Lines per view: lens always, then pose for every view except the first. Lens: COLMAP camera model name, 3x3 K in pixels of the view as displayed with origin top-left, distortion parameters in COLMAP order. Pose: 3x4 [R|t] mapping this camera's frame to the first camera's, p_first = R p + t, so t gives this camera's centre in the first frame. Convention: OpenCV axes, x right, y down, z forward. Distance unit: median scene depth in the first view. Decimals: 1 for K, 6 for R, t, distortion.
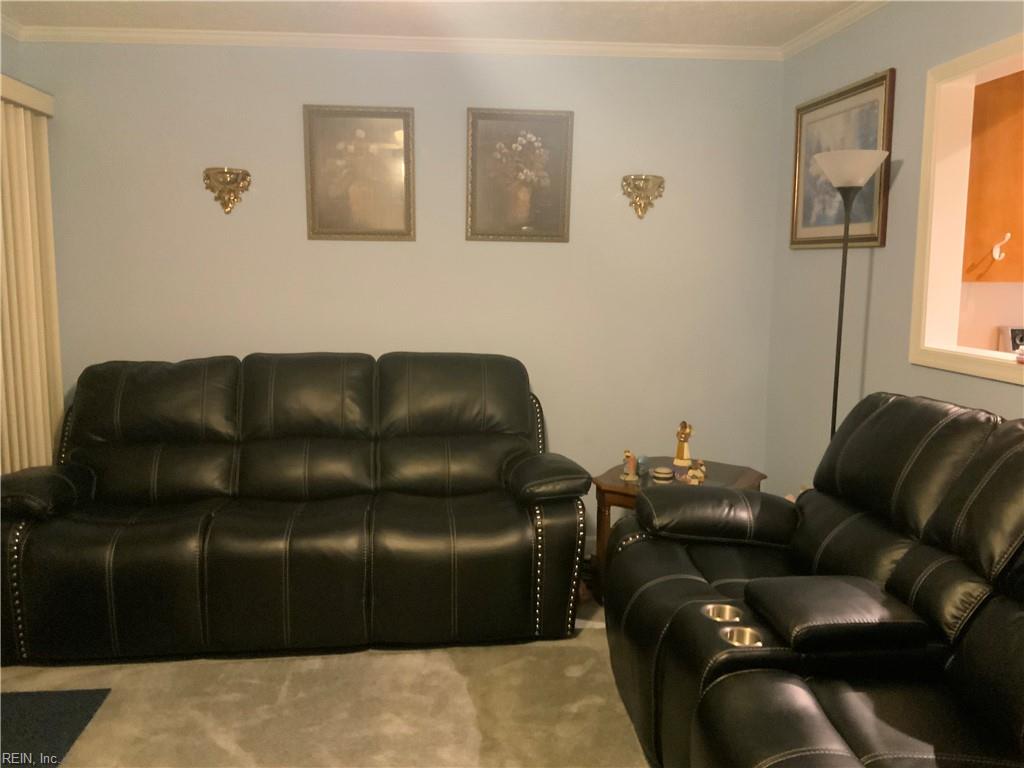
lens RADIAL K [[859.2, 0, 510.9], [0, 859.2, 384.5], [0, 0, 1]] dist [-0.002361, 0.005050]
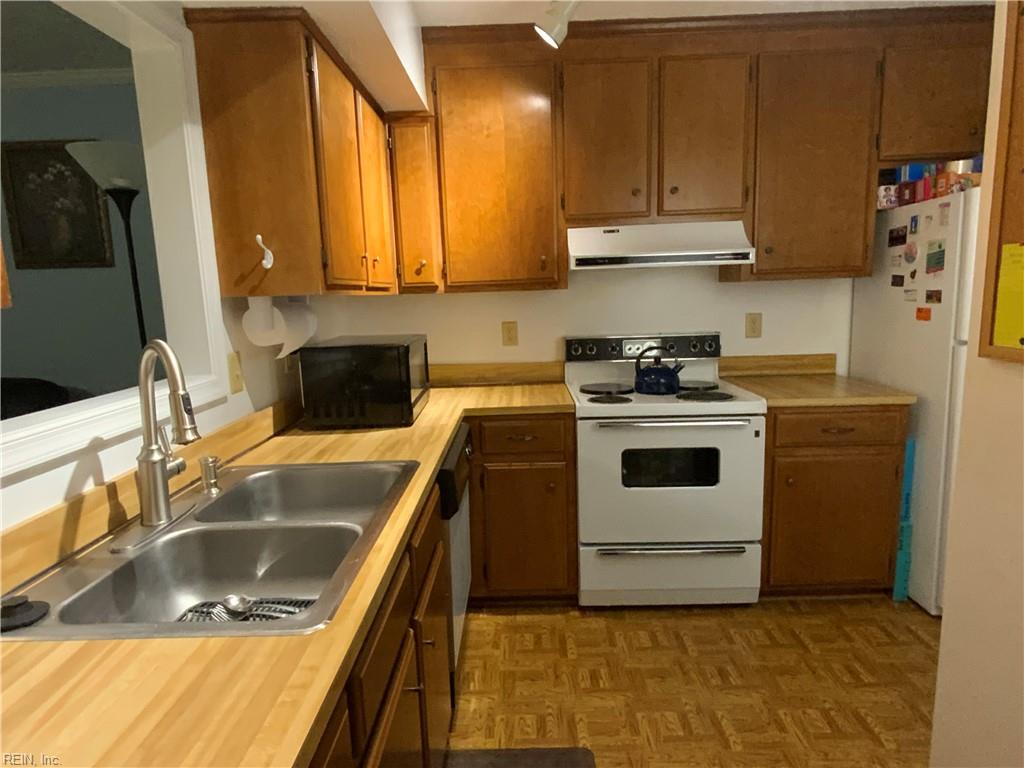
lens RADIAL K [[574.6, 0, 512.8], [0, 574.6, 390.5], [0, 0, 1]] dist [0.000021, -0.001945]
pose [[0.991896, -0.005765, -0.126924, 0.658208], [0.010783, 0.999185, 0.038886, -0.036293], [0.126597, -0.039940, 0.991150, 0.364726]]
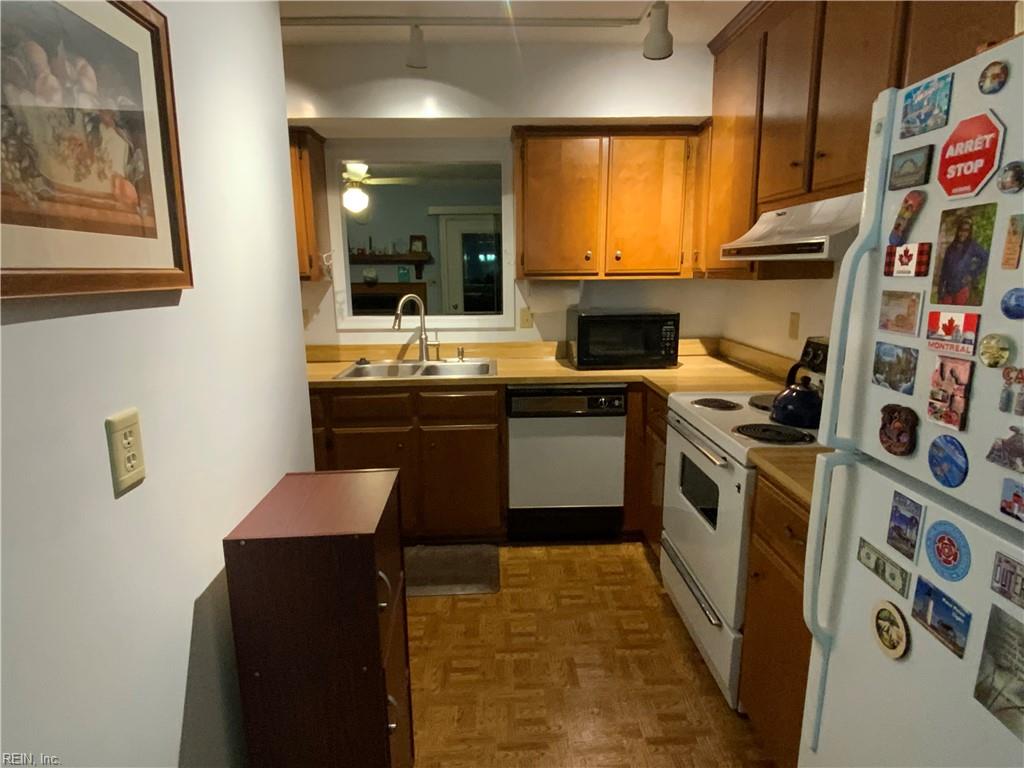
lens RADIAL K [[574.6, 0, 510.7], [0, 574.6, 378.7], [0, 0, 1]] dist [0.000021, -0.001945]
pose [[-0.071231, 0.192738, -0.978662, 1.228247], [-0.120135, 0.972354, 0.200239, -0.111438], [0.990199, 0.131835, -0.046107, 0.789118]]
